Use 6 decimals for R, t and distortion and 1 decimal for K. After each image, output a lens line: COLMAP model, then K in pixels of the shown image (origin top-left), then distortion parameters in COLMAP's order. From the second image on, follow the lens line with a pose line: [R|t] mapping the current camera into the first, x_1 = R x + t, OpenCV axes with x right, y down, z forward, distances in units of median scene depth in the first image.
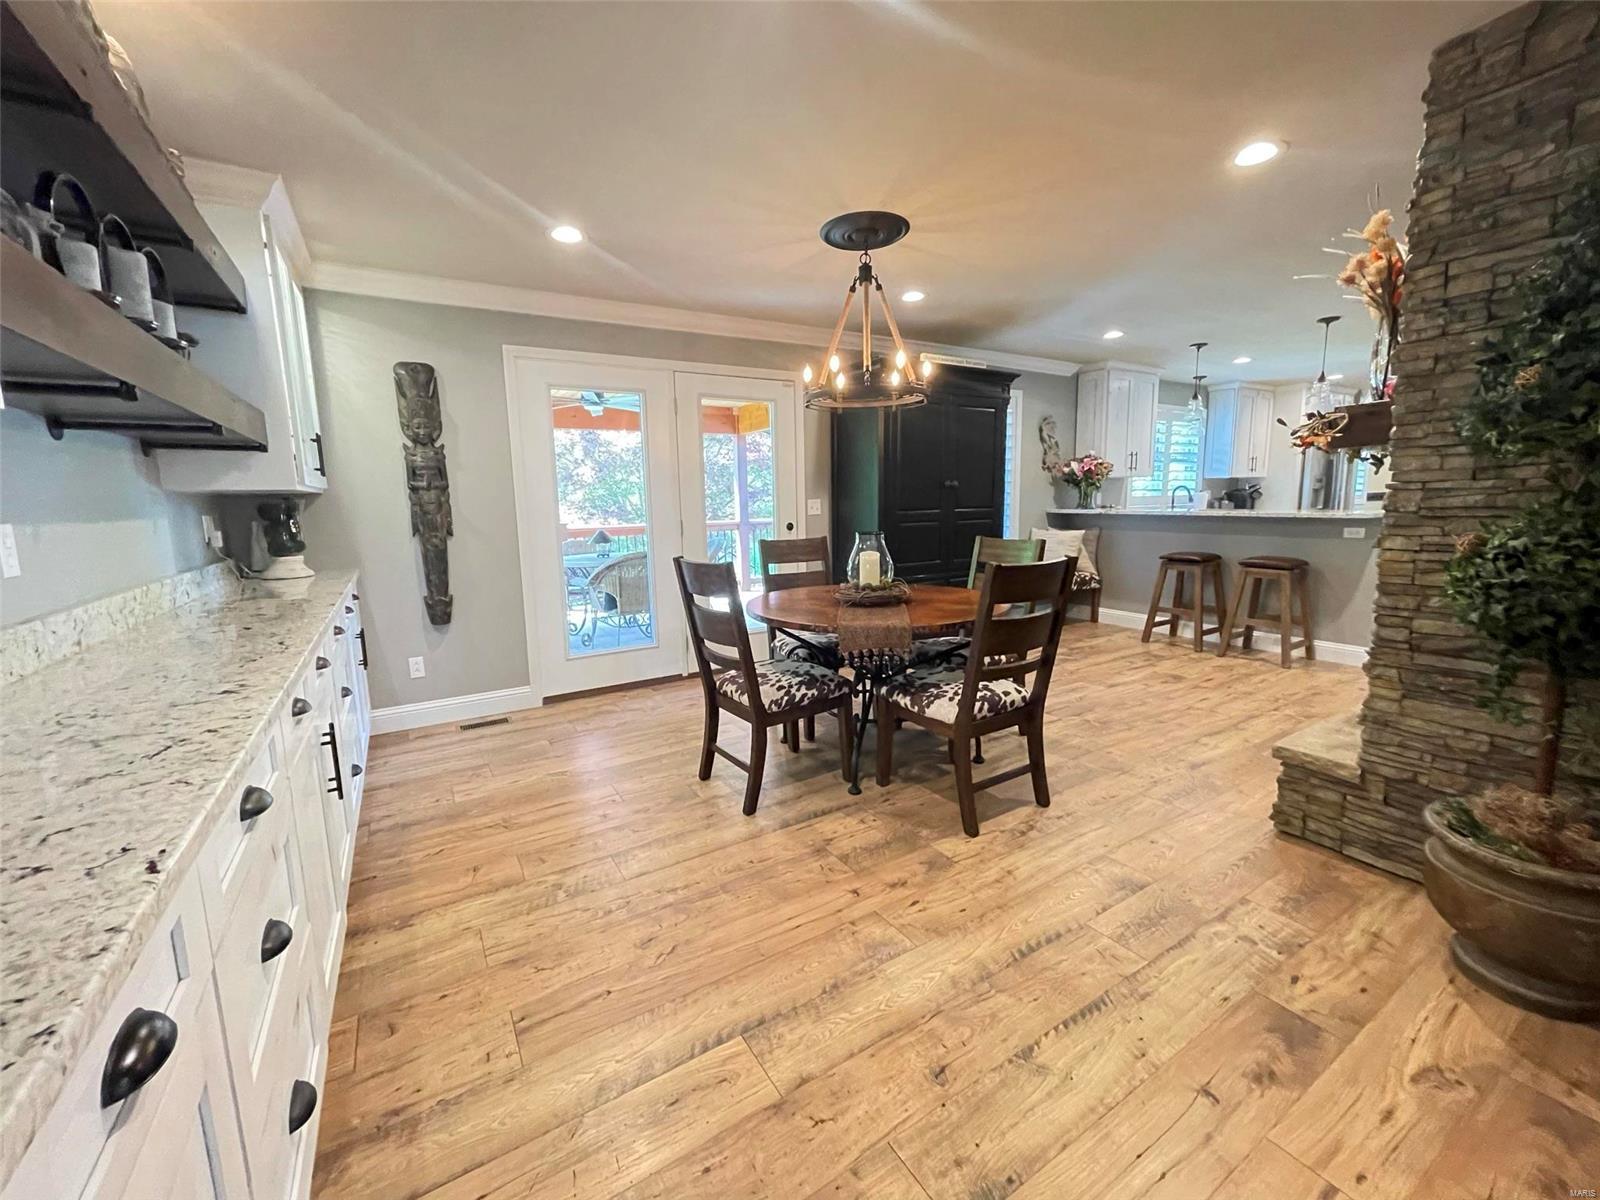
lens RADIAL K [[642.0, 0, 787.6], [0, 642.0, 595.1], [0, 0, 1]] dist [-0.008671, 0.001274]
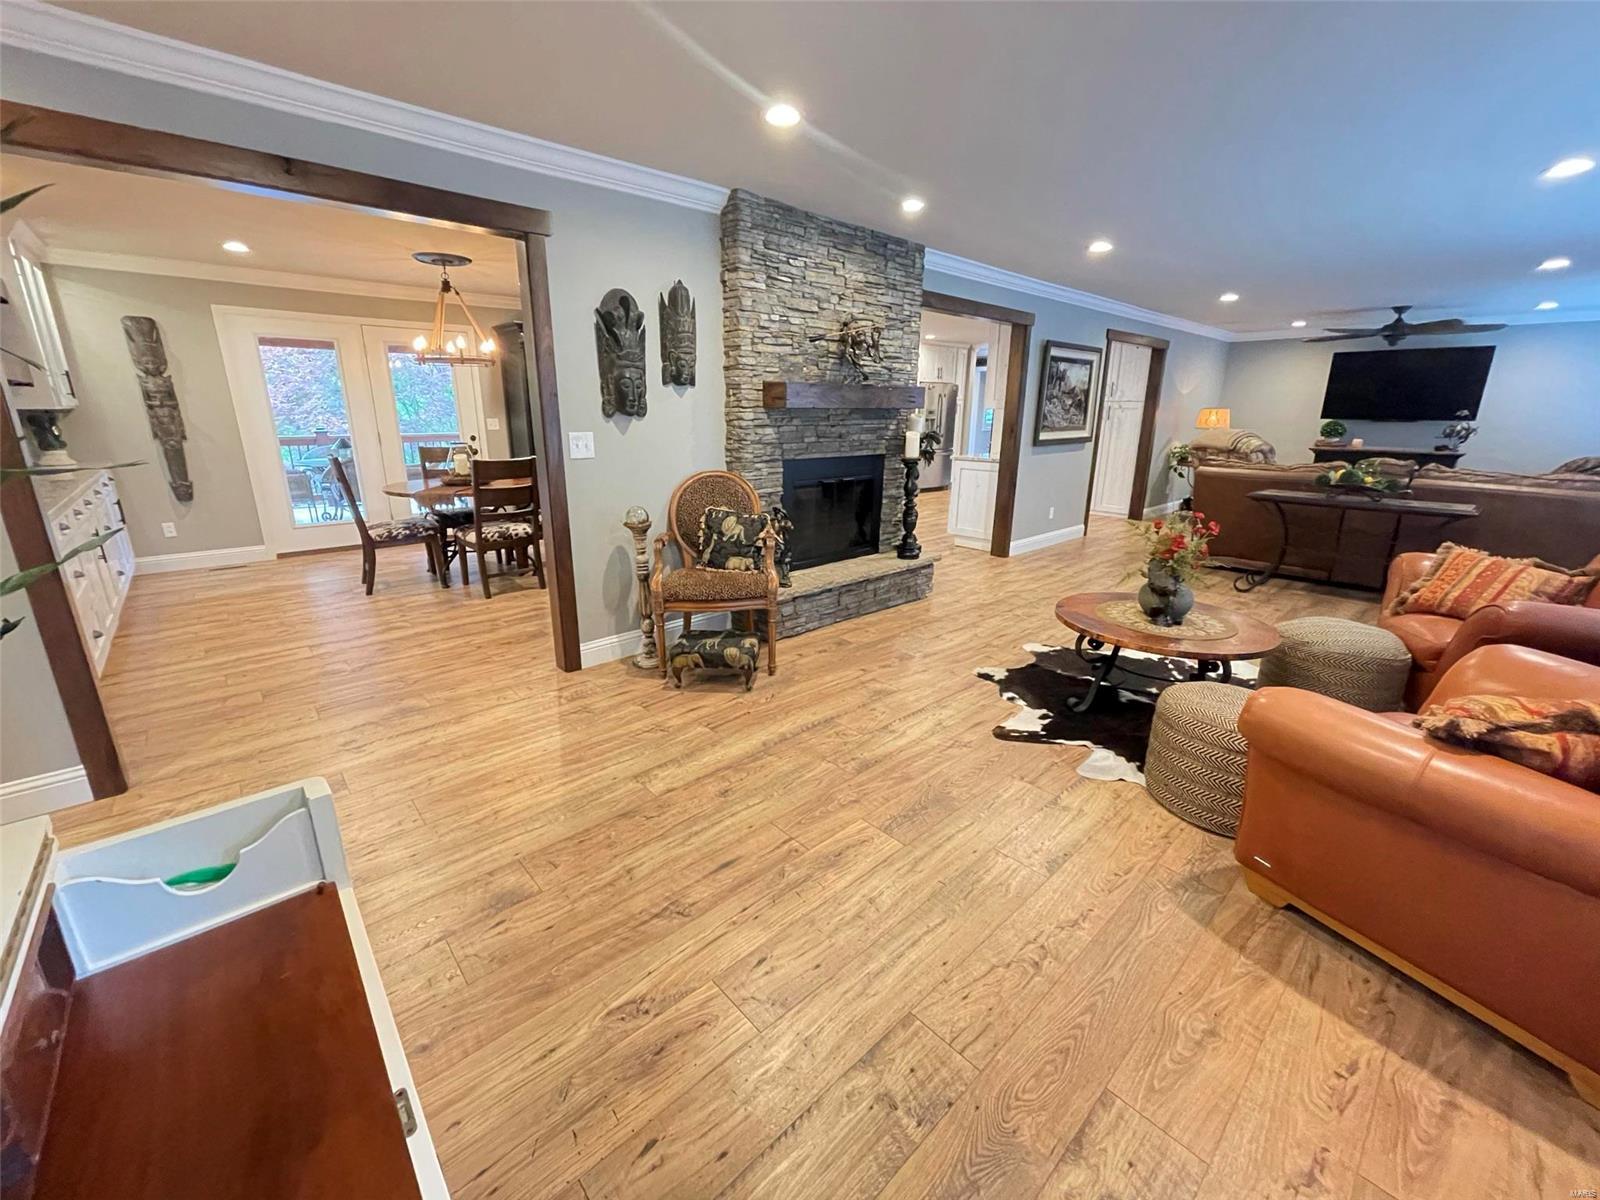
lens RADIAL K [[642.0, 0, 796.5], [0, 642.0, 591.6], [0, 0, 1]] dist [-0.008671, 0.001274]
pose [[0.978676, -0.022969, 0.204122, 0.560356], [-0.004014, 0.991400, 0.130806, 0.058636], [-0.205371, -0.128836, 0.970167, -0.777888]]
